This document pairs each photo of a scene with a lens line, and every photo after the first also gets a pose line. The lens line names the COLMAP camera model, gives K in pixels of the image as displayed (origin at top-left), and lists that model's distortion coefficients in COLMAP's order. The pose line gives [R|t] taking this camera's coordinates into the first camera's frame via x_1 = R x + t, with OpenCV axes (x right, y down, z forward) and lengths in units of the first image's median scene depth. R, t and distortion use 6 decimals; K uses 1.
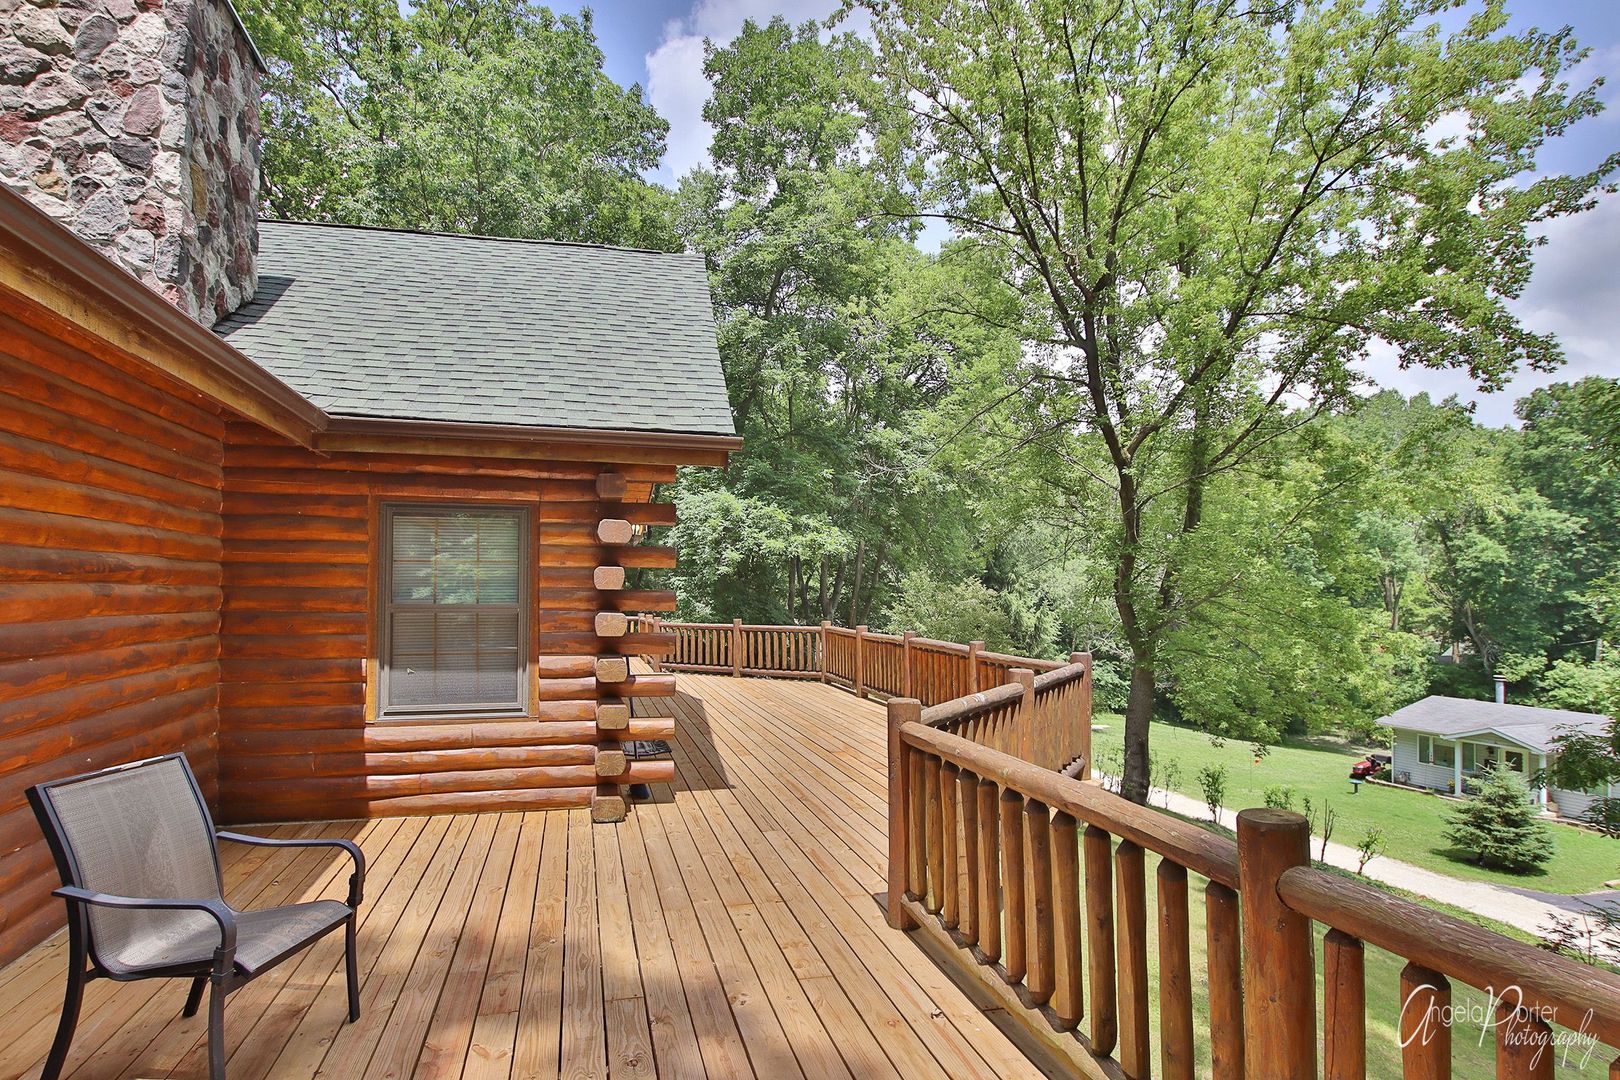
lens RADIAL K [[879.4, 0, 815.1], [0, 879.4, 540.8], [0, 0, 1]] dist [0.015836, 0.000014]
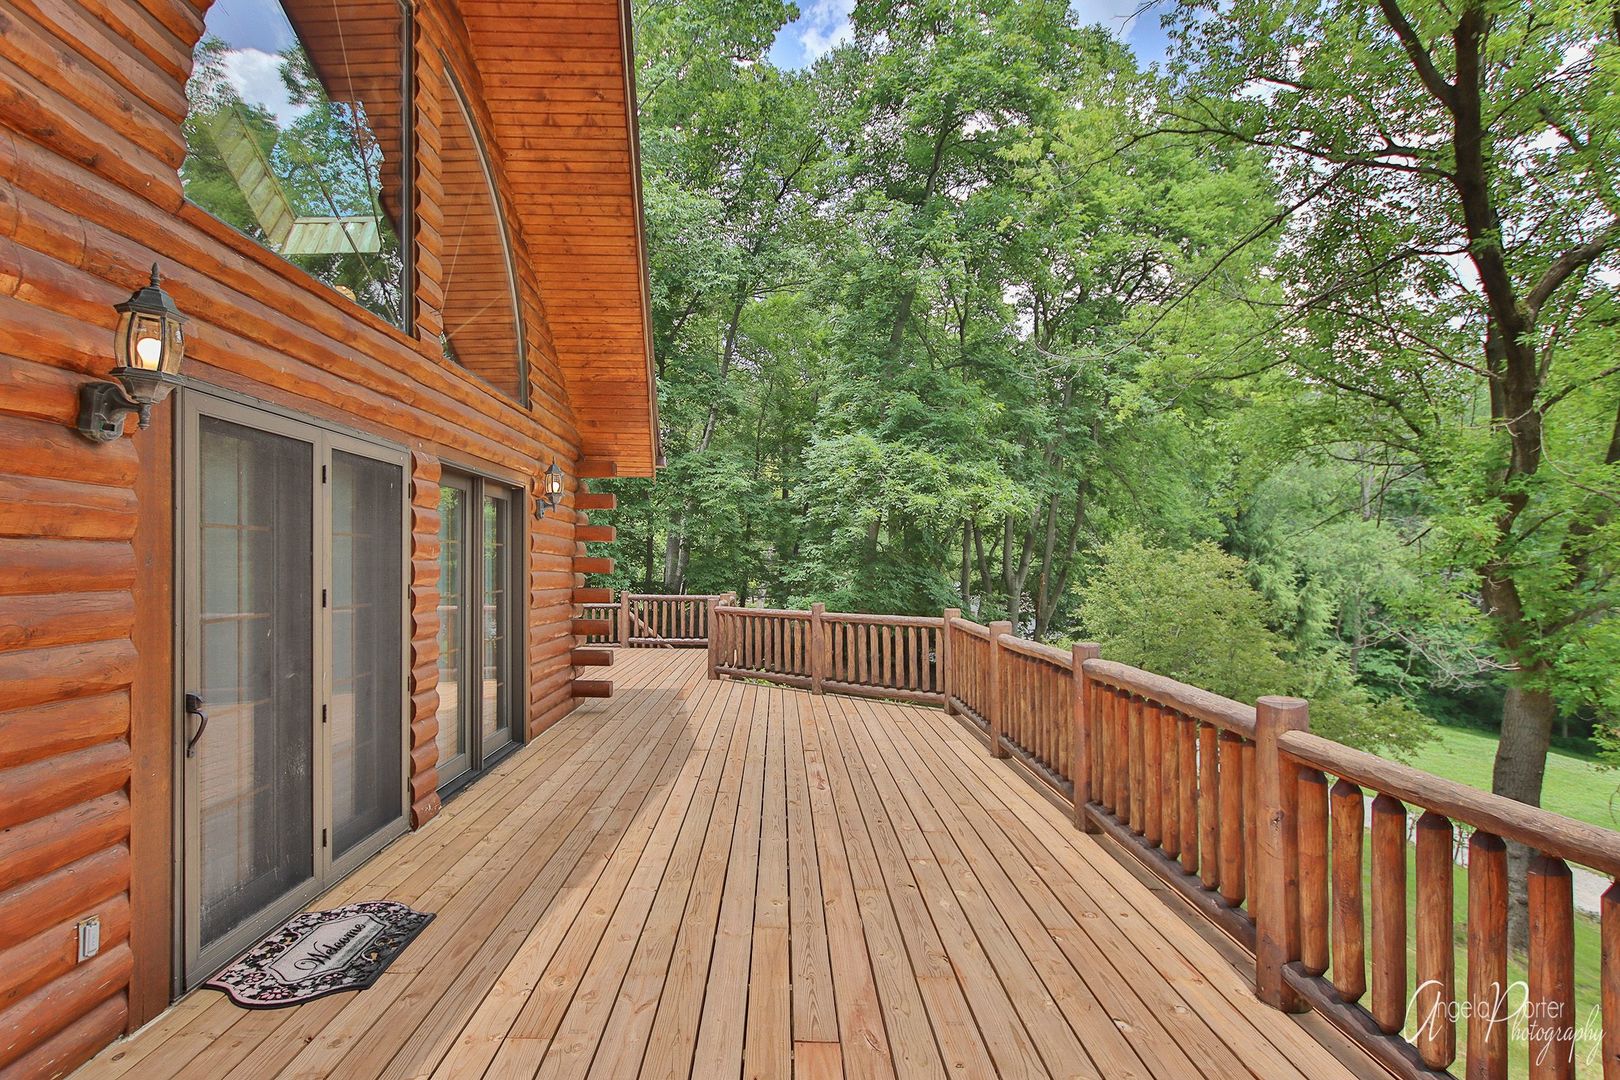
lens RADIAL K [[879.4, 0, 793.9], [0, 879.4, 547.3], [0, 0, 1]] dist [0.015836, 0.000014]
pose [[0.968864, -0.006795, -0.247499, 0.031854], [0.016041, 0.999246, 0.035362, 0.015398], [0.247073, -0.038231, 0.968243, 0.225768]]
